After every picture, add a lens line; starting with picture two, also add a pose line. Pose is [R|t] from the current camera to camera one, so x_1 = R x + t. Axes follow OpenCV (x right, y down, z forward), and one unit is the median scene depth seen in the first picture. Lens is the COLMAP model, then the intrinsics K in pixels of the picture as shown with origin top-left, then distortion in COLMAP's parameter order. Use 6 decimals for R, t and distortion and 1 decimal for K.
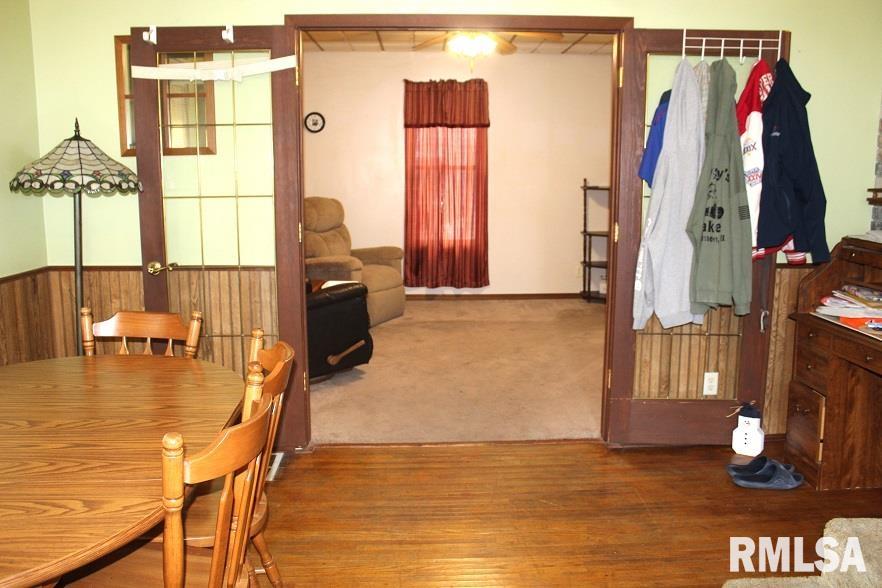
lens RADIAL K [[742.5, 0, 445.8], [0, 742.5, 294.3], [0, 0, 1]] dist [-0.158039, 0.143281]
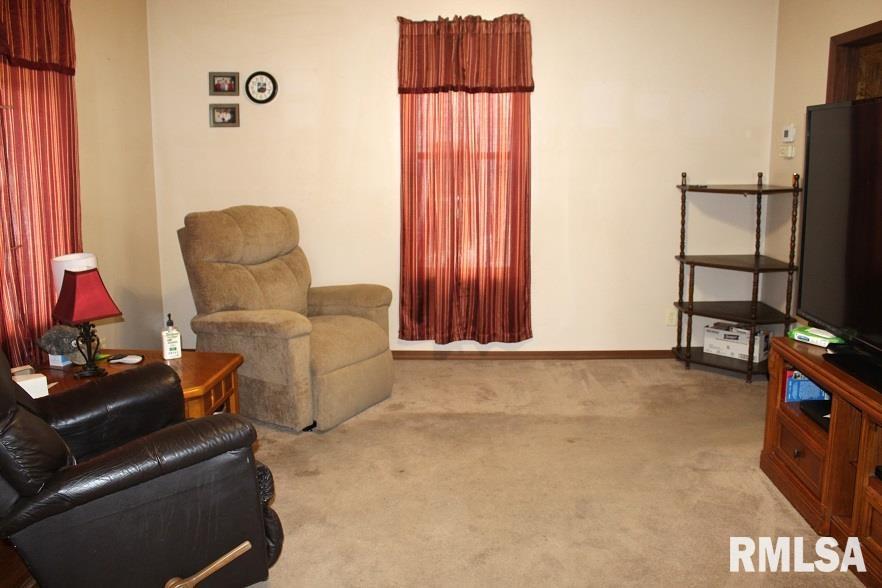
lens RADIAL K [[742.5, 0, 445.8], [0, 742.5, 294.3], [0, 0, 1]] dist [-0.158039, 0.143281]
pose [[0.998190, 0.005568, -0.059883, 0.023149], [-0.004563, 0.999847, 0.016907, -0.063229], [0.059968, -0.016603, 0.998062, 0.364443]]
